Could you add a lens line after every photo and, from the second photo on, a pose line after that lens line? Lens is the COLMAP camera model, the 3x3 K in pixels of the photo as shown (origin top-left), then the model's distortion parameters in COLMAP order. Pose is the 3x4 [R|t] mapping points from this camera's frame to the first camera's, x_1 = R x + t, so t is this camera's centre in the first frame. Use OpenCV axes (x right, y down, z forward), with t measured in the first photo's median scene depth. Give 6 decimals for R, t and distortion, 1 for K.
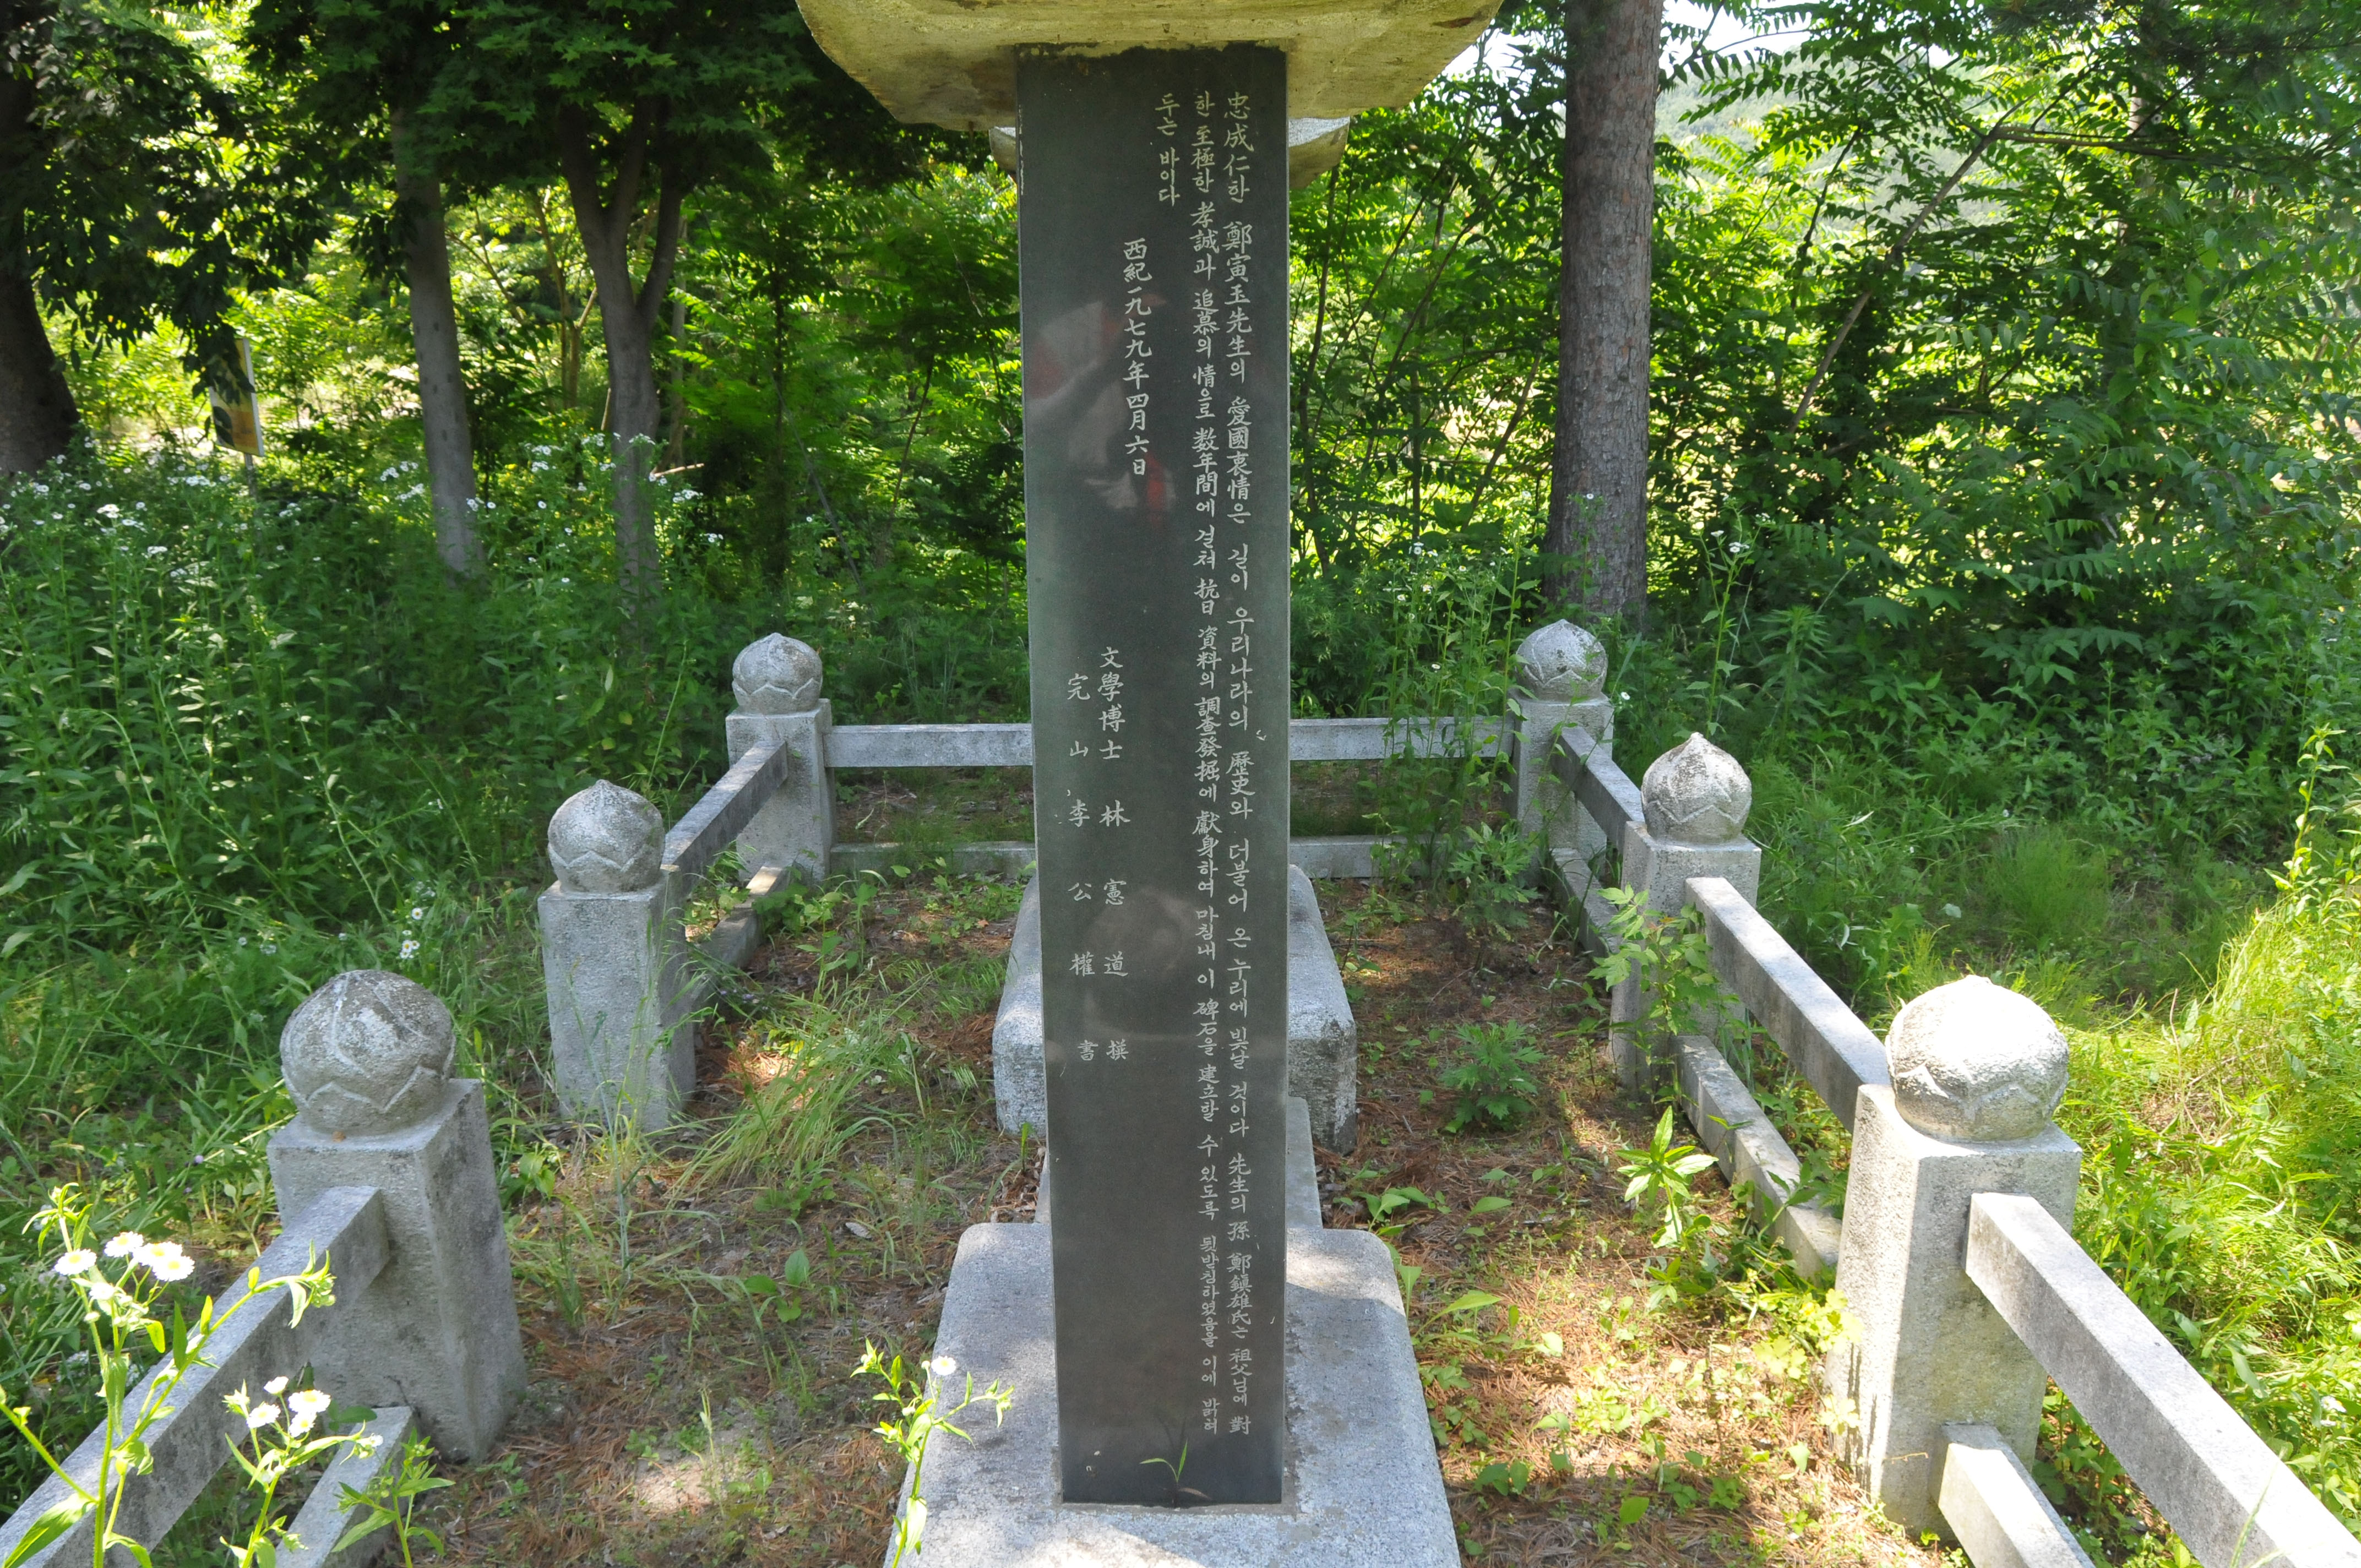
lens RADIAL K [[1920.0, 0, 1180.5], [0, 1920.0, 784.0], [0, 0, 1]] dist [-0.070421, 0.004158]
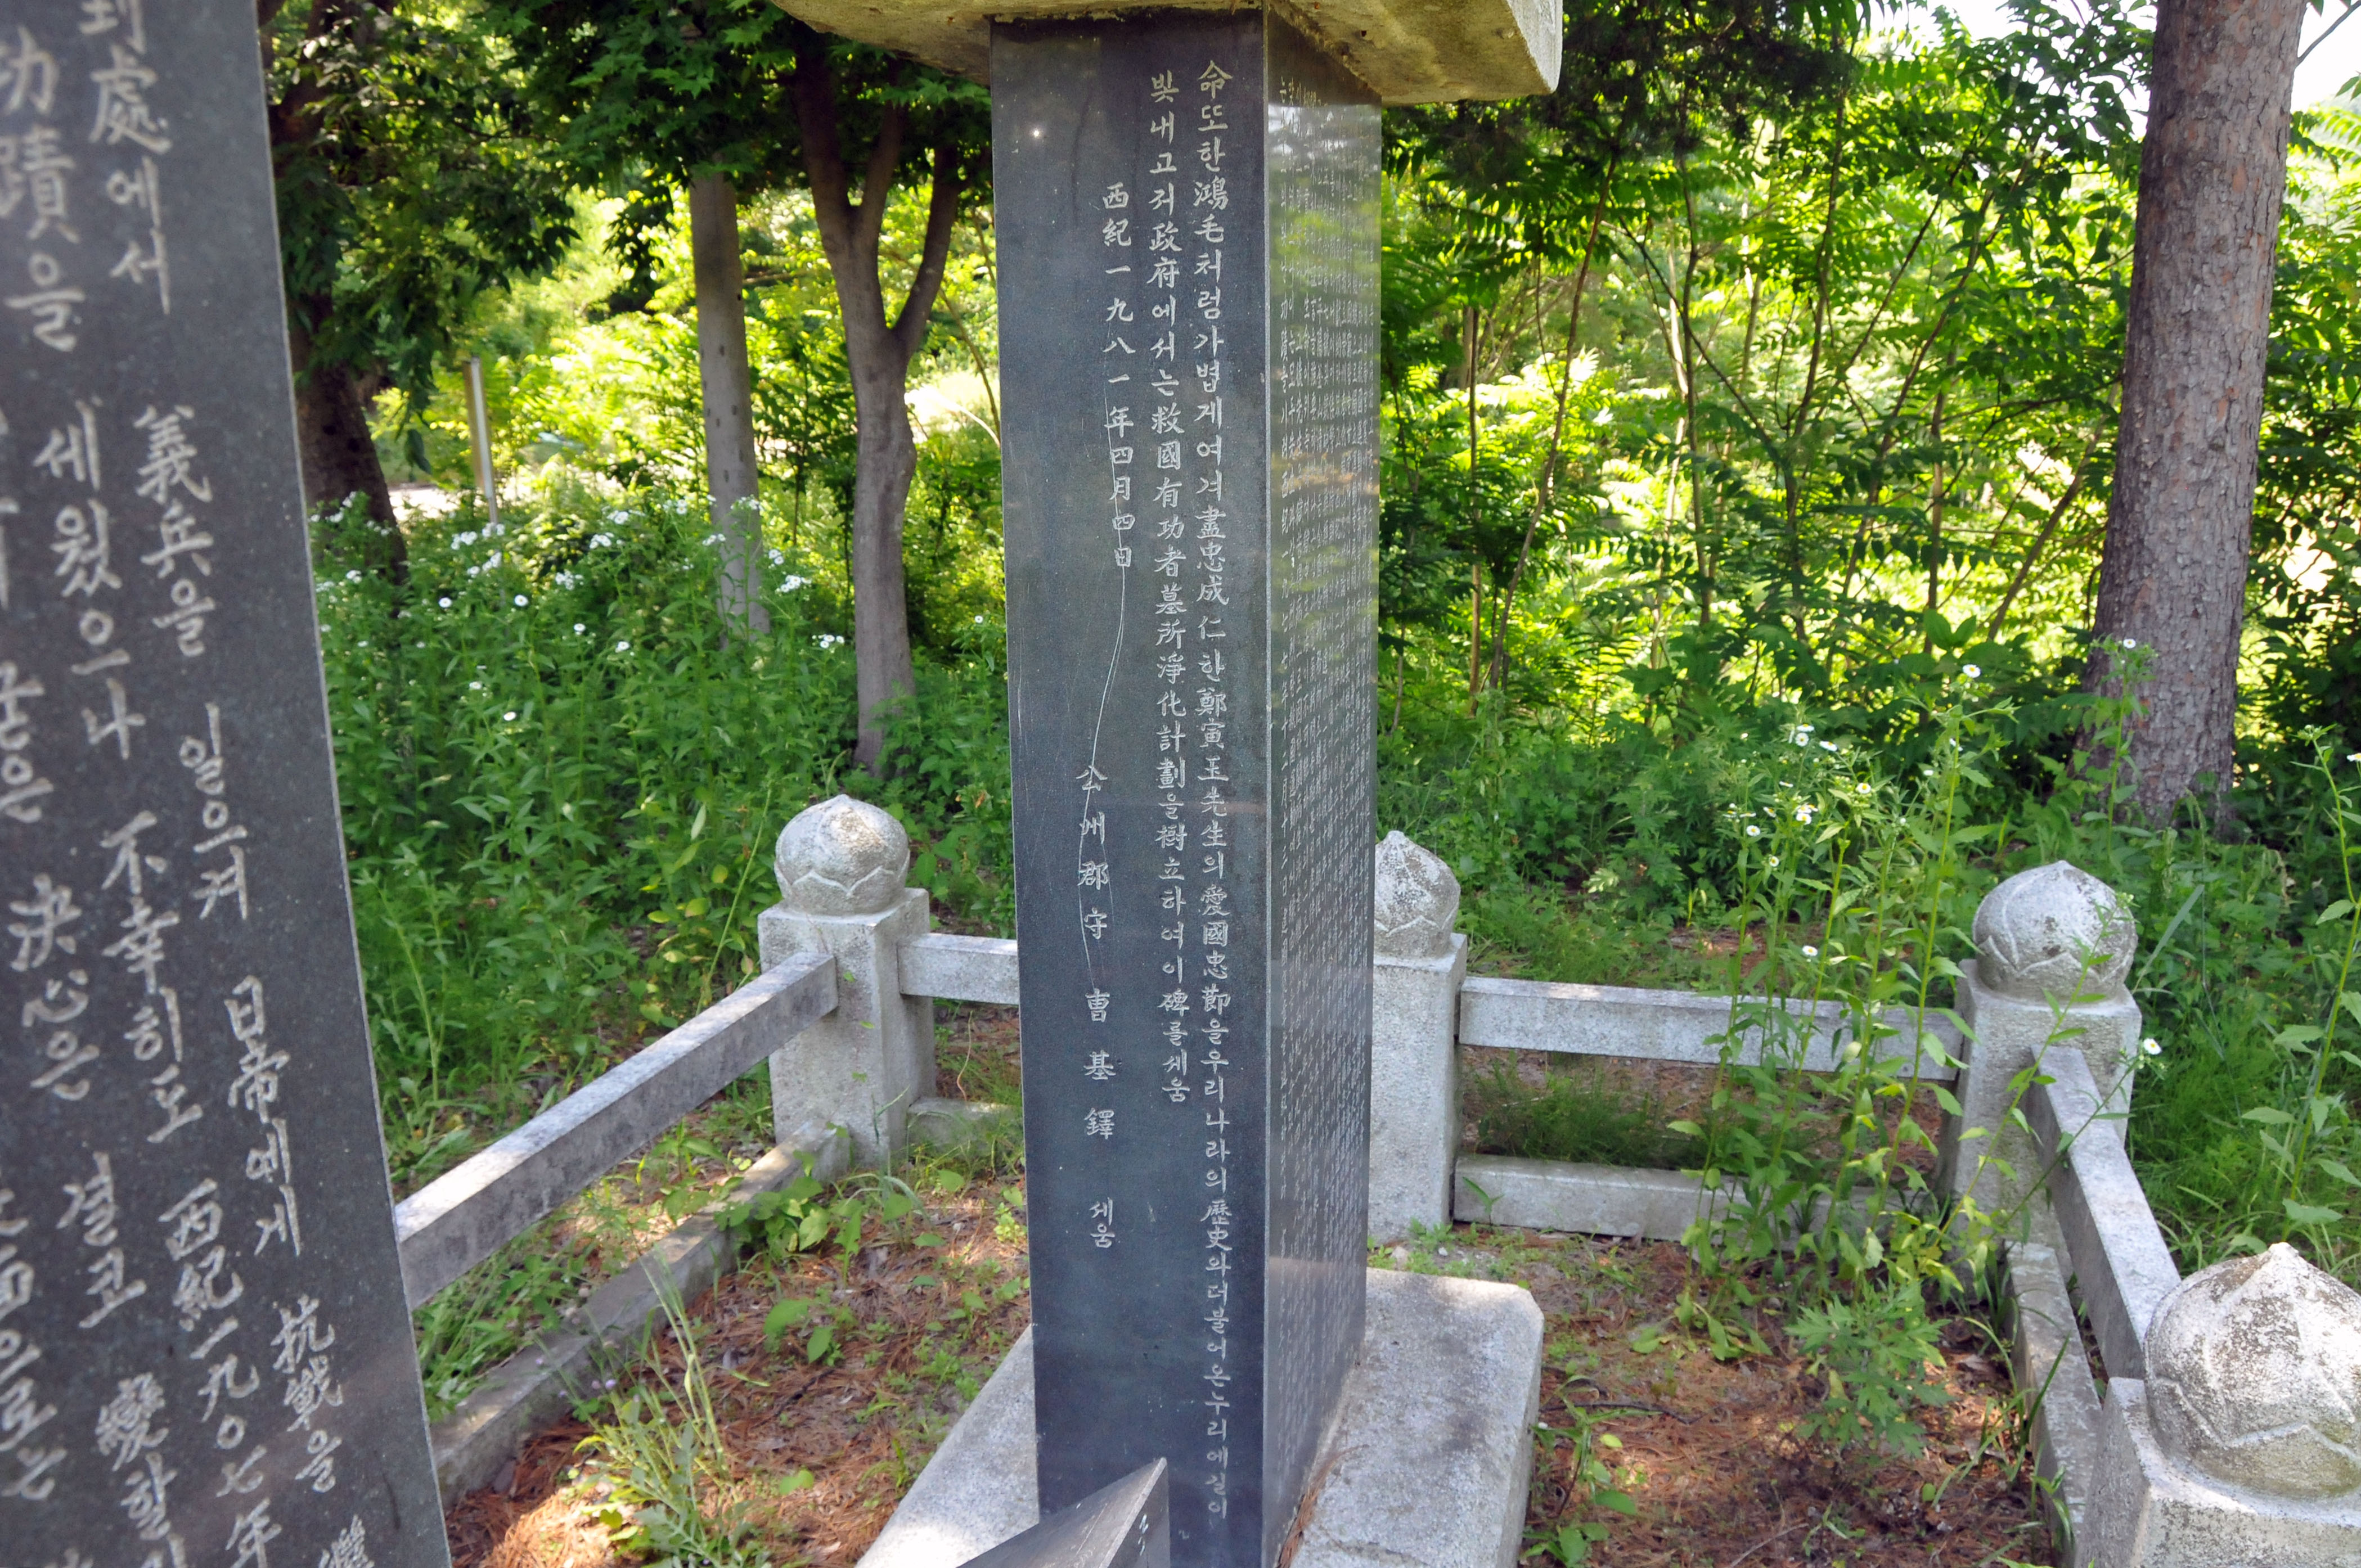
lens RADIAL K [[1919.8, 0, 1180.5], [0, 1919.8, 784.0], [0, 0, 1]] dist [-0.070421, 0.004158]
pose [[0.960016, 0.066413, -0.271952, 0.096119], [-0.070648, 0.997484, -0.005800, -0.087951], [0.270883, 0.024781, 0.962293, 0.364397]]
